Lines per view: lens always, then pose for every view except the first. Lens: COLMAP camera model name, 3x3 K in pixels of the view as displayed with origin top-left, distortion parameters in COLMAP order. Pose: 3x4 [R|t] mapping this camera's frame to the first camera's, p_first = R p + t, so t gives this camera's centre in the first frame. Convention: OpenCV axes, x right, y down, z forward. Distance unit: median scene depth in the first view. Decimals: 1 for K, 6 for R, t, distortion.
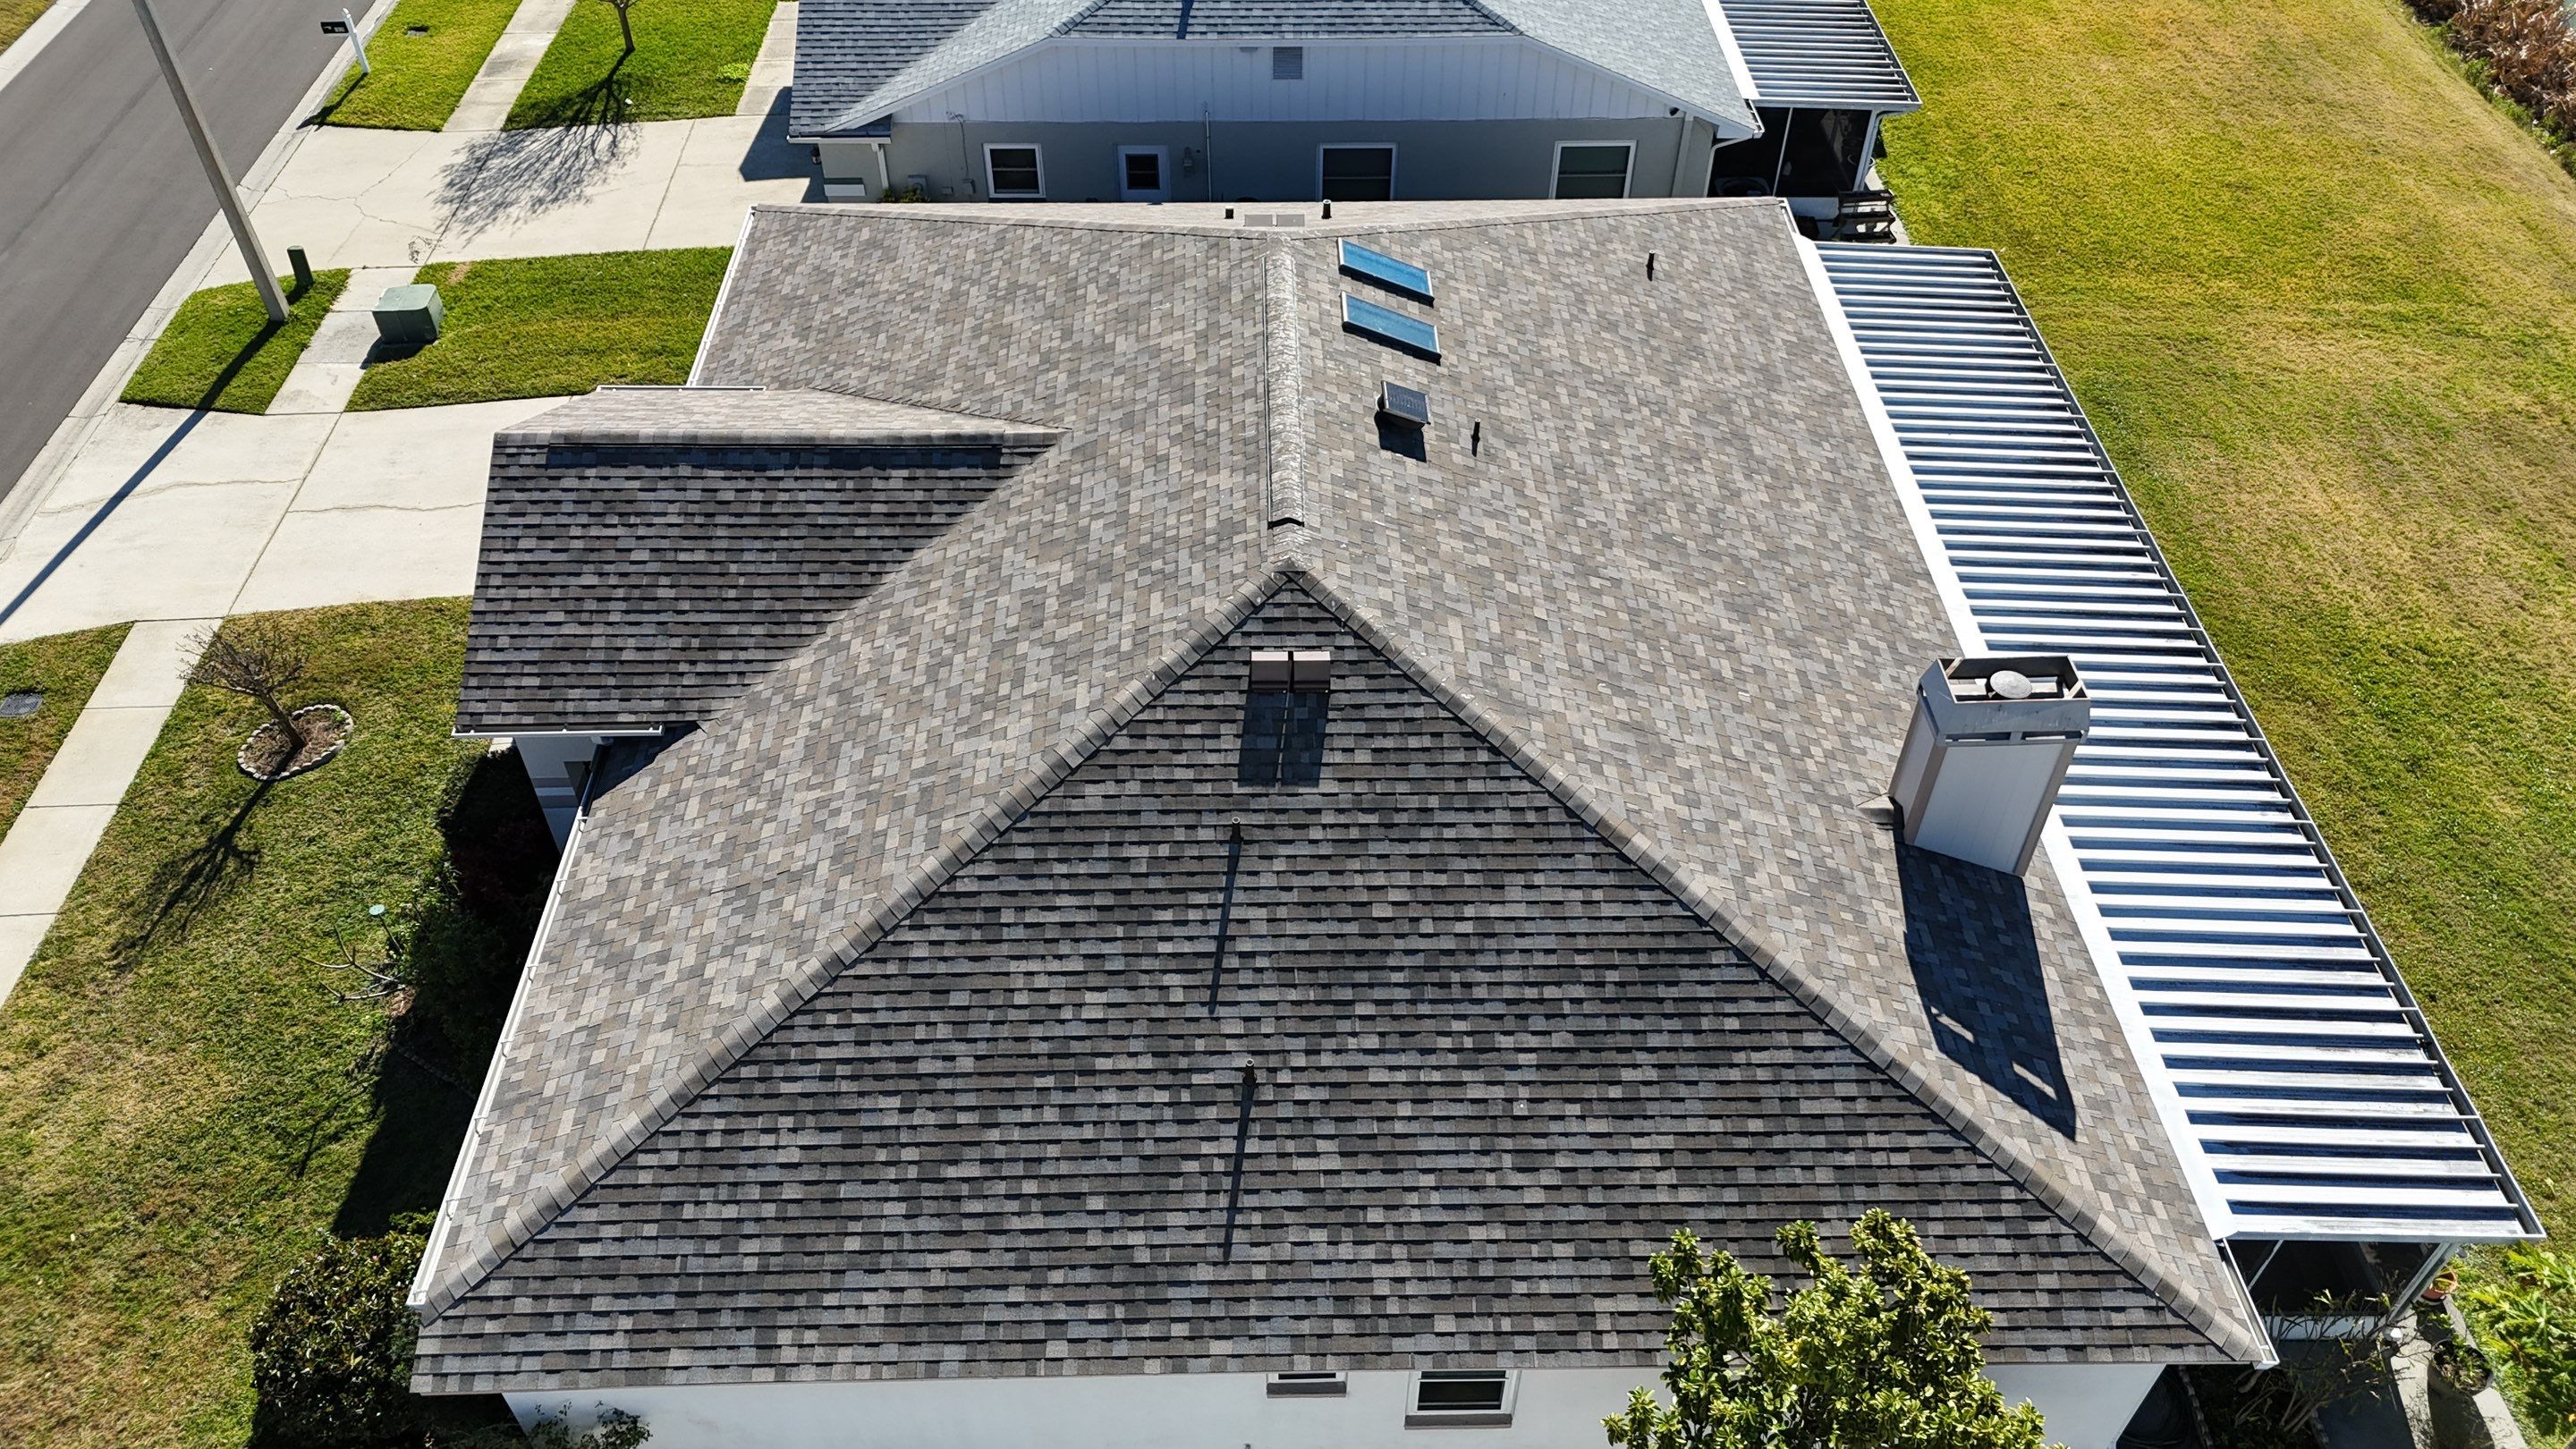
lens RADIAL K [[1885.0, 0, 1284.7], [0, 1885.0, 715.3], [0, 0, 1]] dist [0.136904, -0.229087]
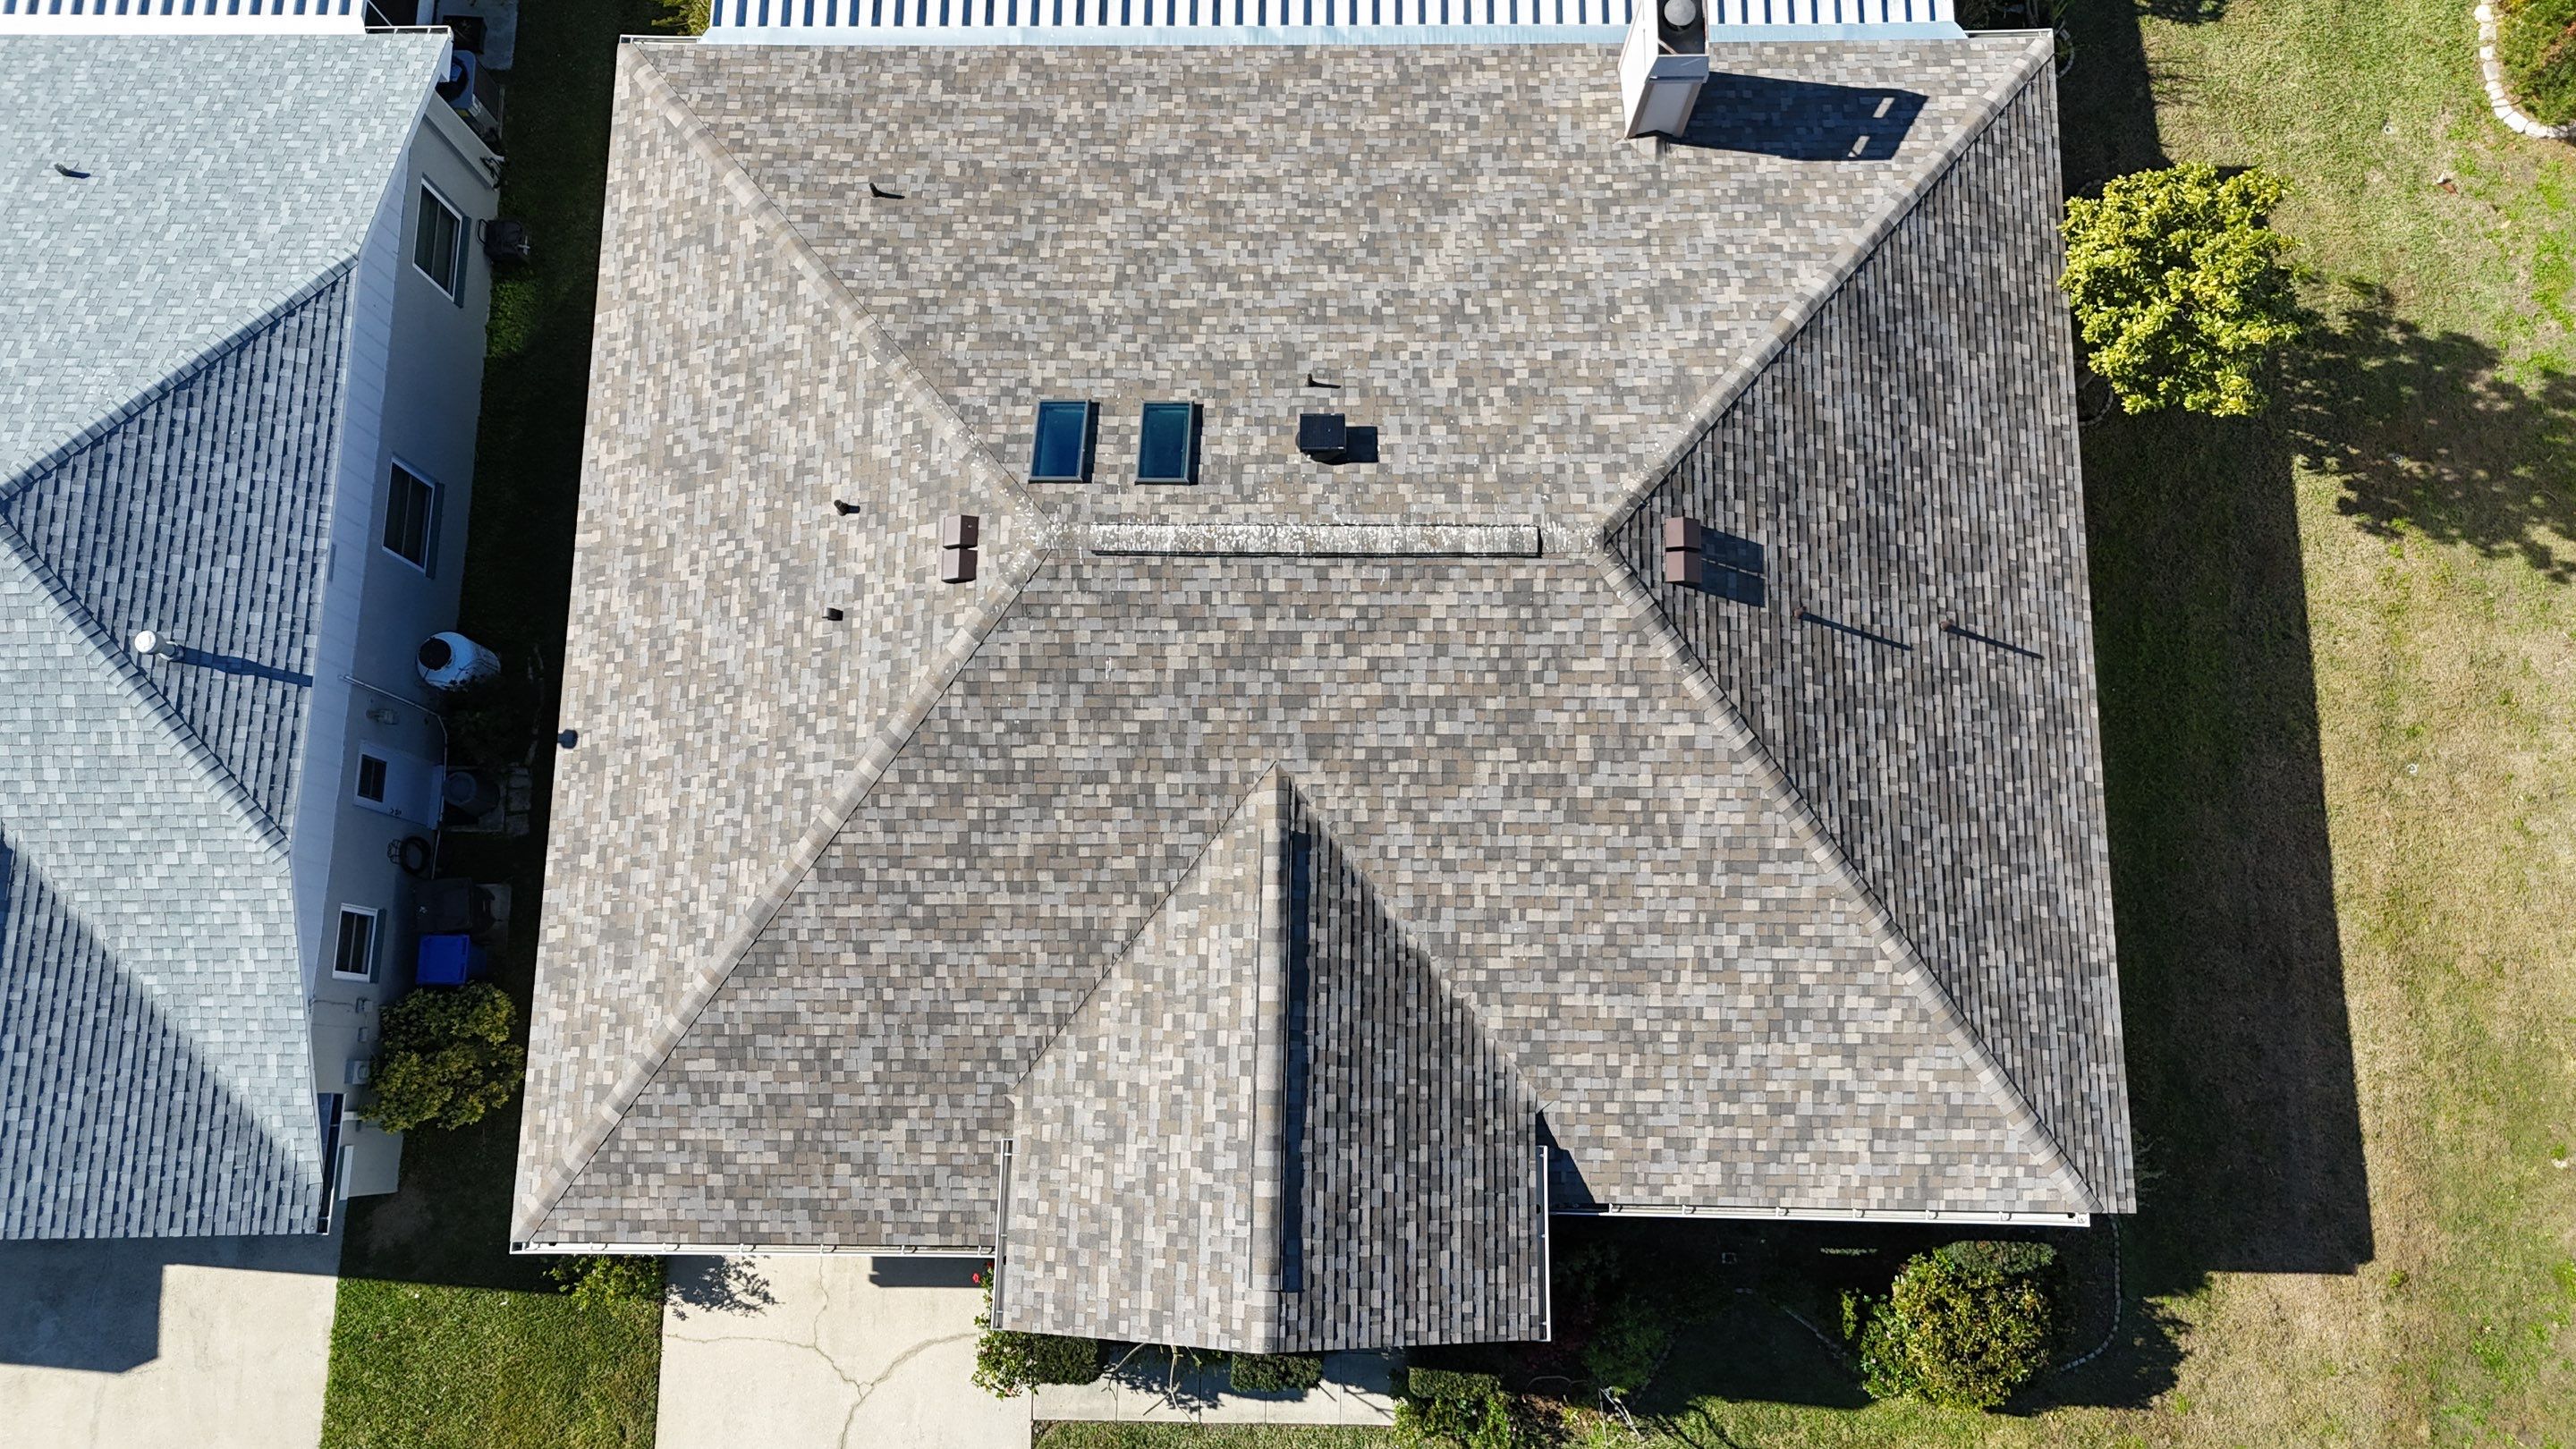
lens RADIAL K [[1885.0, 0, 1284.7], [0, 1885.0, 715.3], [0, 0, 1]] dist [0.136904, -0.229087]
pose [[0.033889, -0.980650, 0.192812, -0.353441], [0.713937, 0.158760, 0.681974, -1.051166], [-0.699389, 0.114544, 0.705503, 0.351650]]
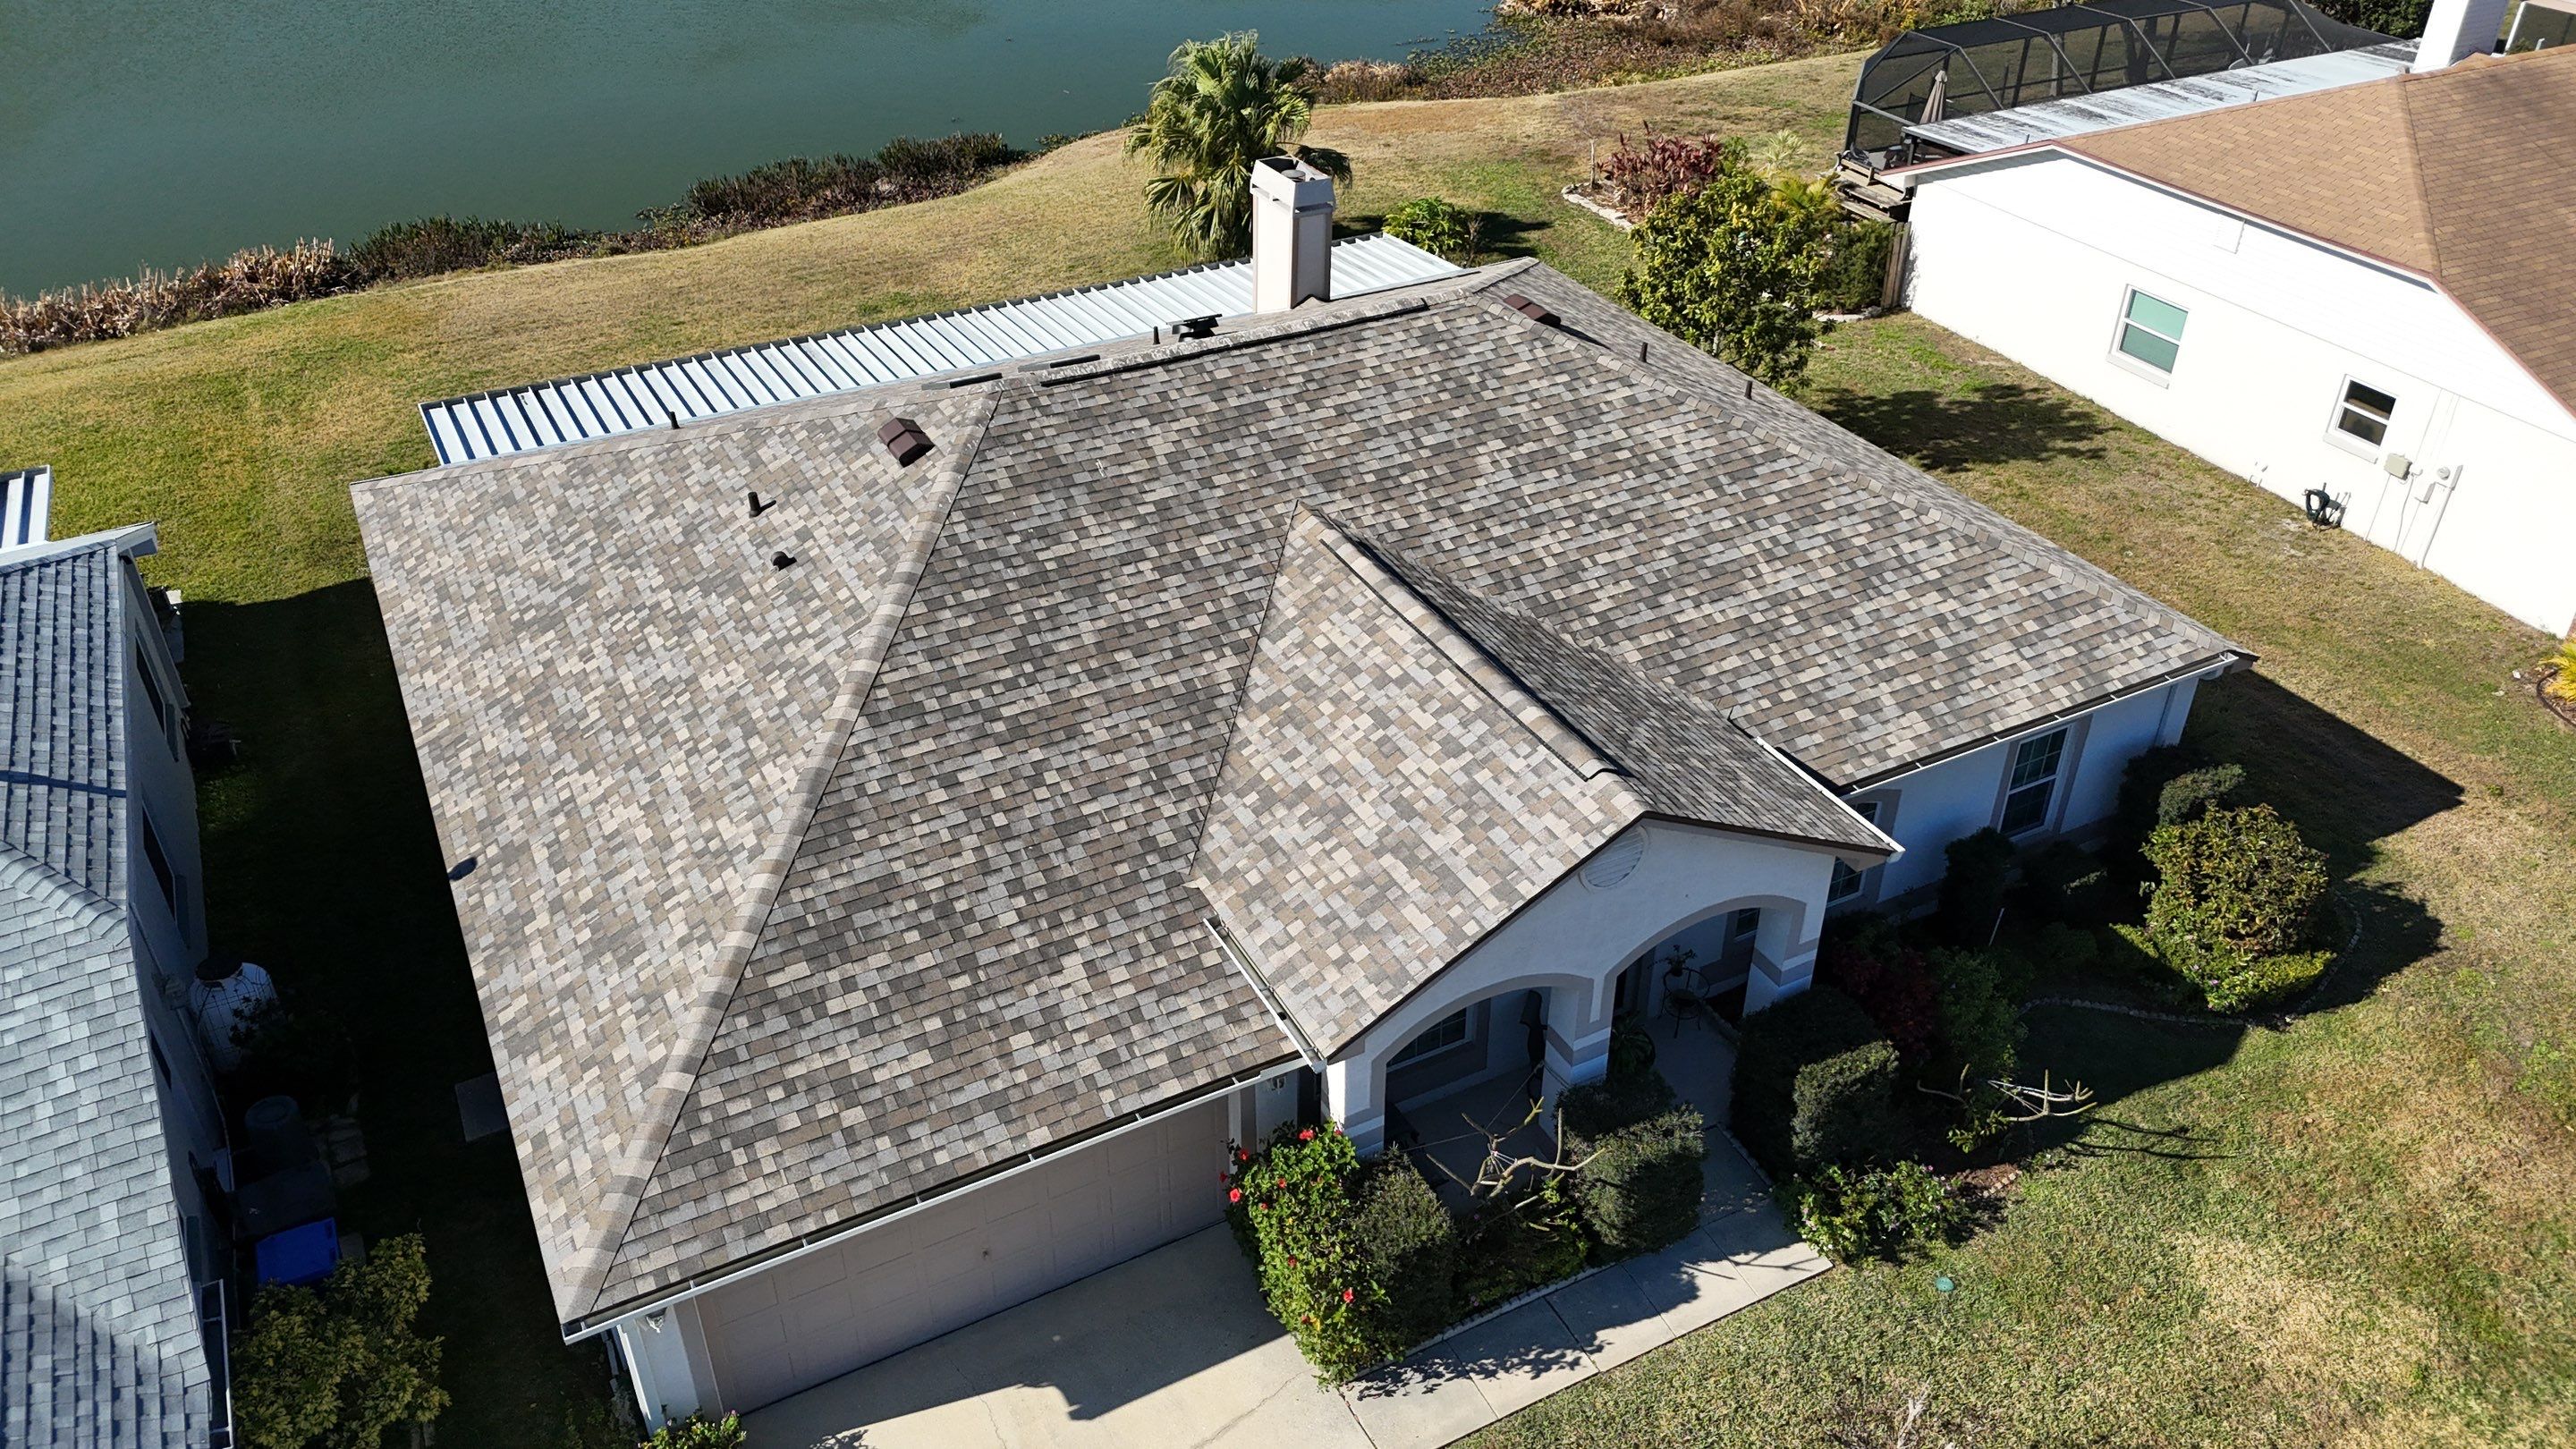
lens RADIAL K [[1866.6, 0, 1288.0], [0, 1866.6, 724.5], [0, 0, 1]] dist [0.132980, -0.183275]
pose [[-0.444494, -0.500856, 0.742677, -1.106508], [0.621536, 0.424599, 0.658338, -0.925886], [-0.645072, 0.754227, 0.122568, 1.216336]]
